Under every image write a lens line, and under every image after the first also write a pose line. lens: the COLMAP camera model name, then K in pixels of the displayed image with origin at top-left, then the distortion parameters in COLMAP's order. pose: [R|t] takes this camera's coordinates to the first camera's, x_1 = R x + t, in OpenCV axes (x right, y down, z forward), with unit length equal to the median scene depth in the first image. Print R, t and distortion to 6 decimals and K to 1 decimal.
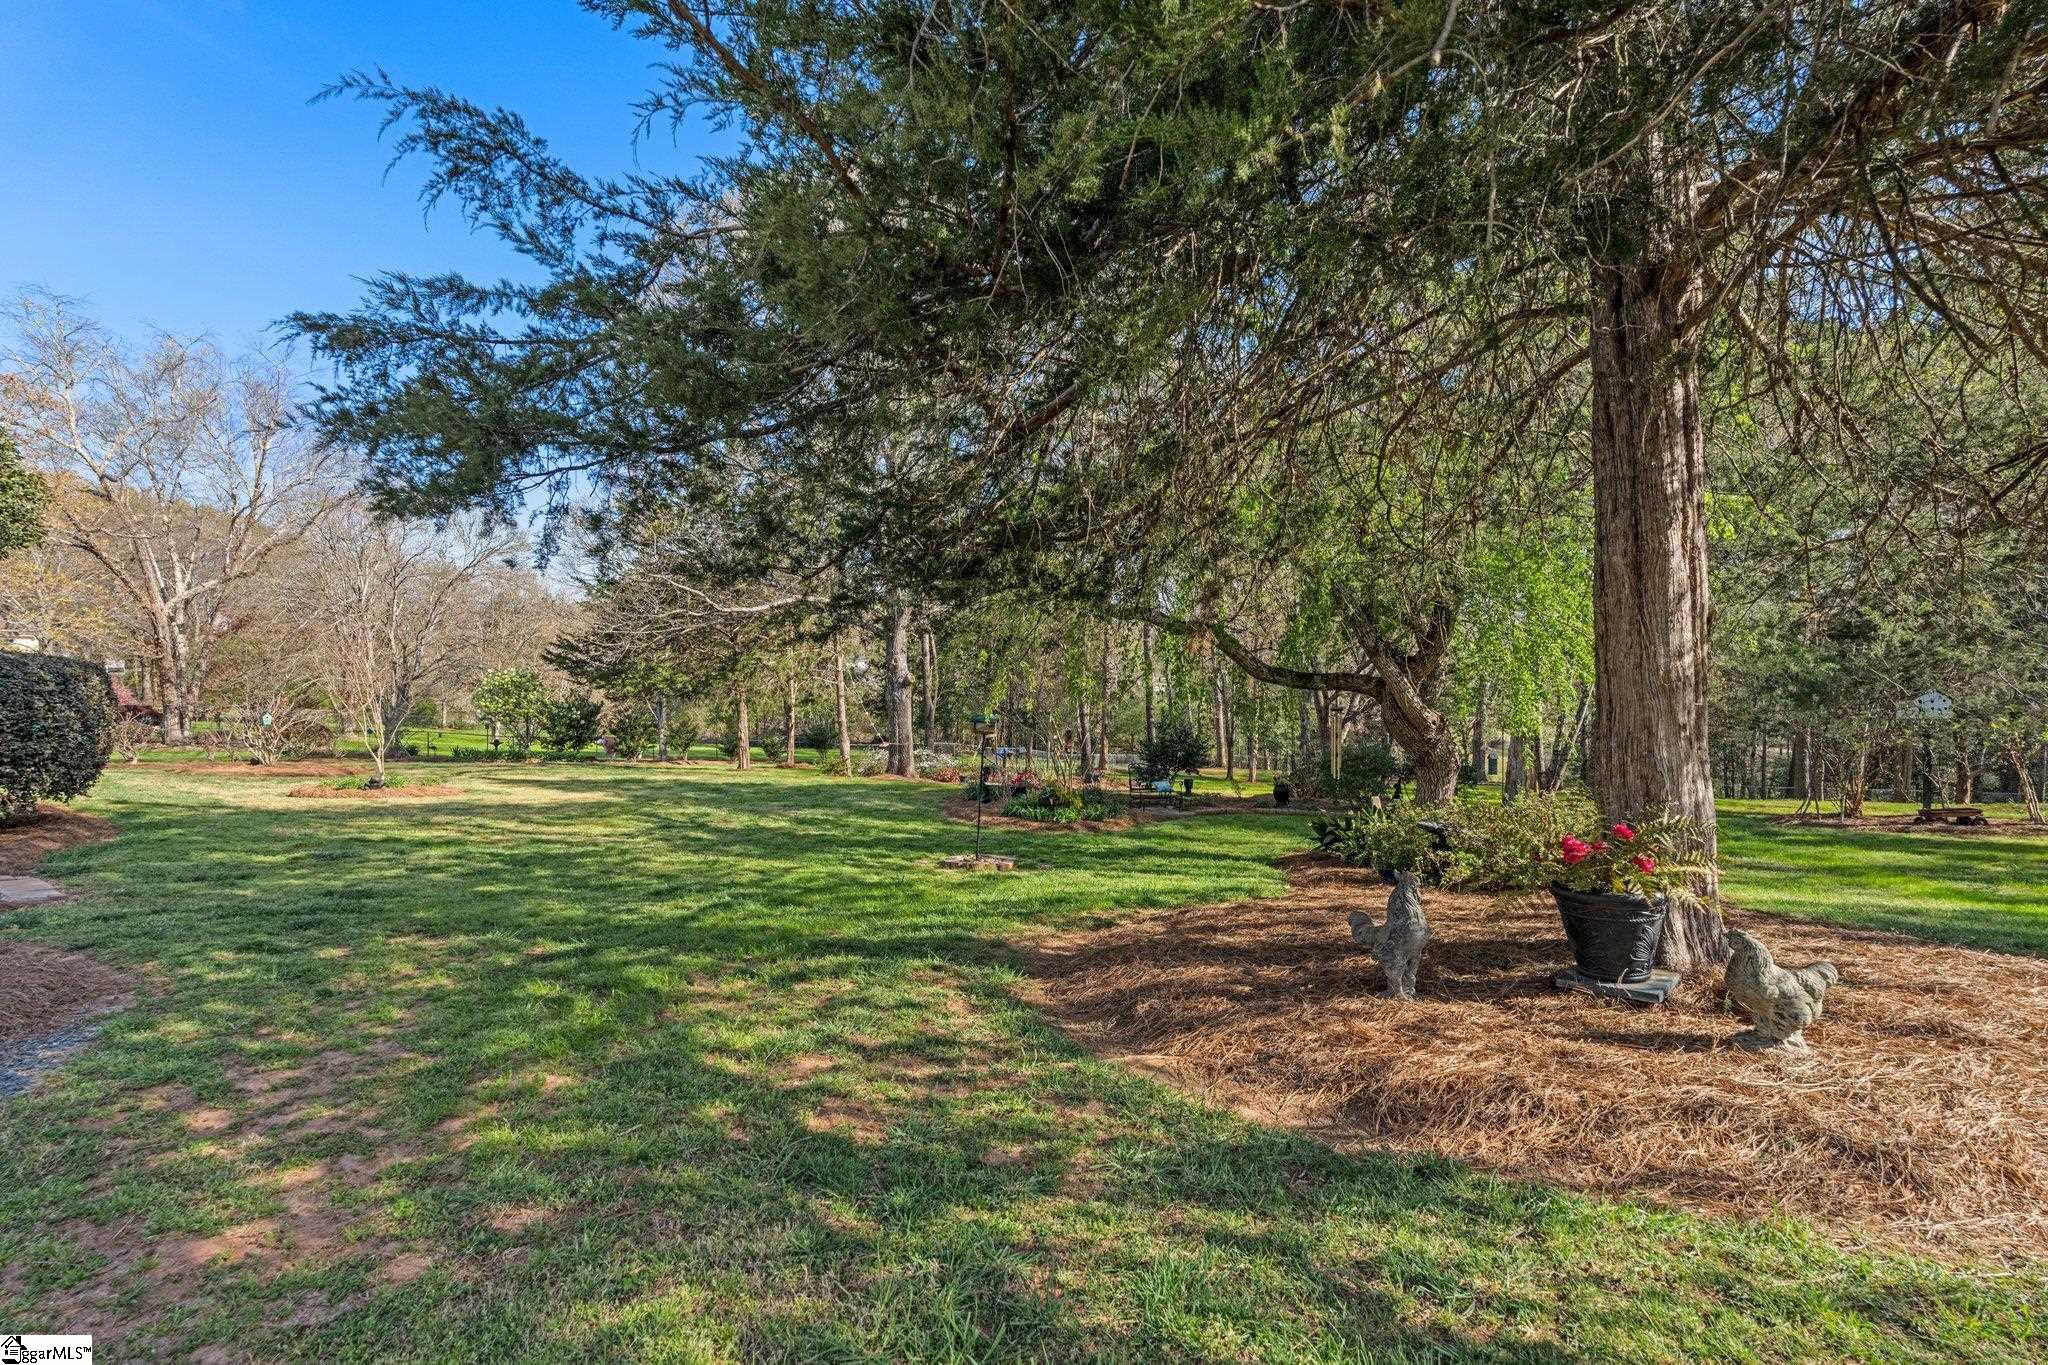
lens RADIAL K [[966.1, 0, 1012.9], [0, 966.1, 686.7], [0, 0, 1]] dist [-0.005422, -0.000341]
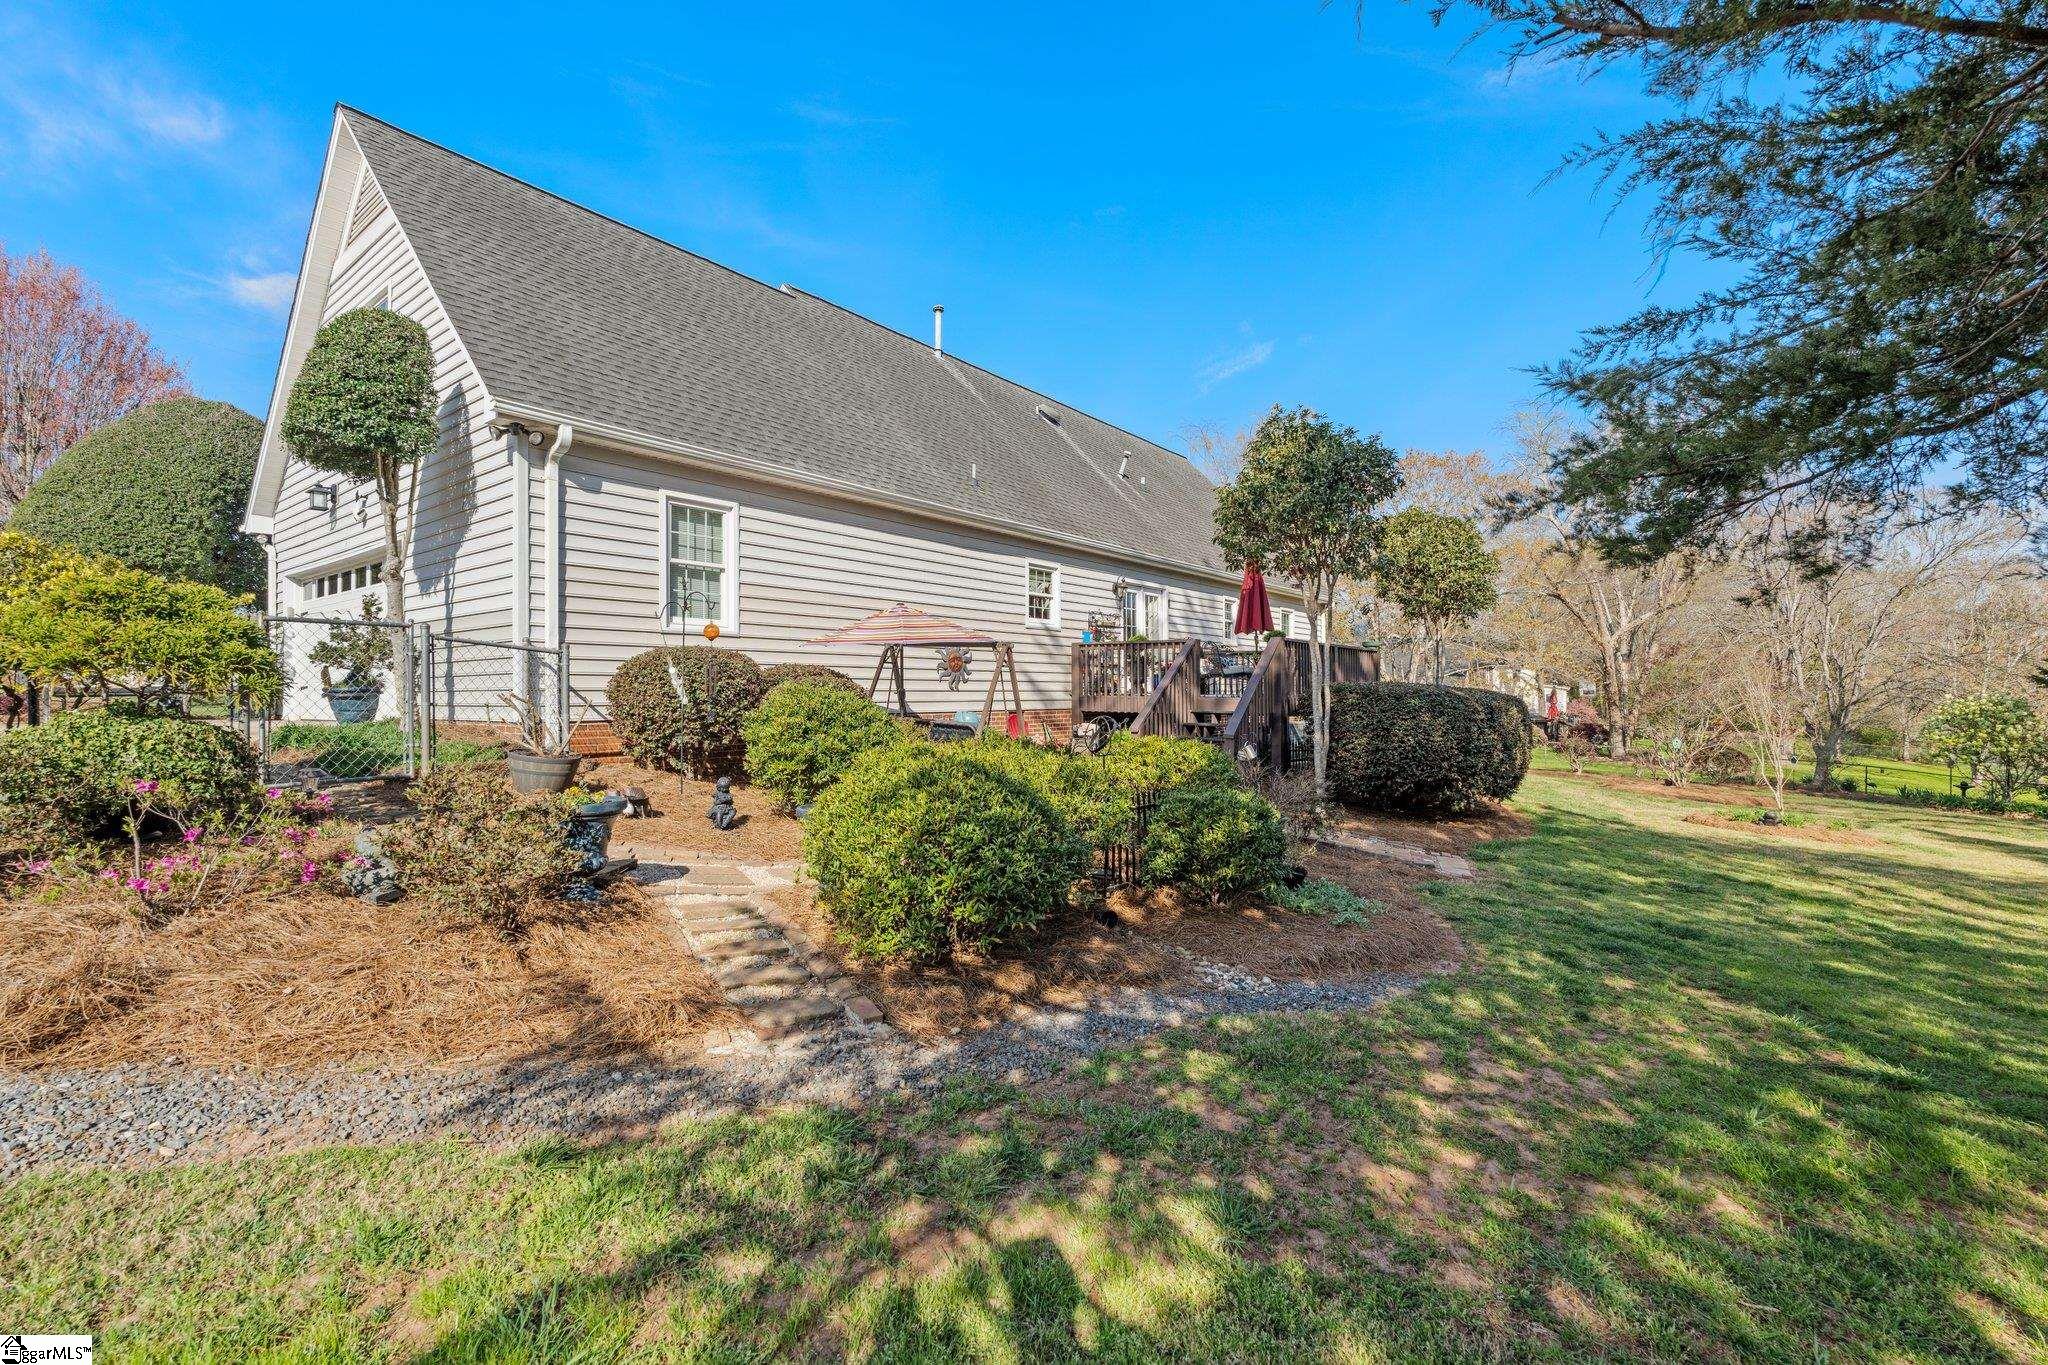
lens RADIAL K [[966.1, 0, 1012.9], [0, 966.1, 686.7], [0, 0, 1]] dist [-0.005422, -0.000341]
pose [[0.111415, 0.007008, -0.993749, 0.228851], [0.009467, 0.999922, 0.008113, -0.053403], [0.993729, -0.010311, 0.111340, 0.200799]]
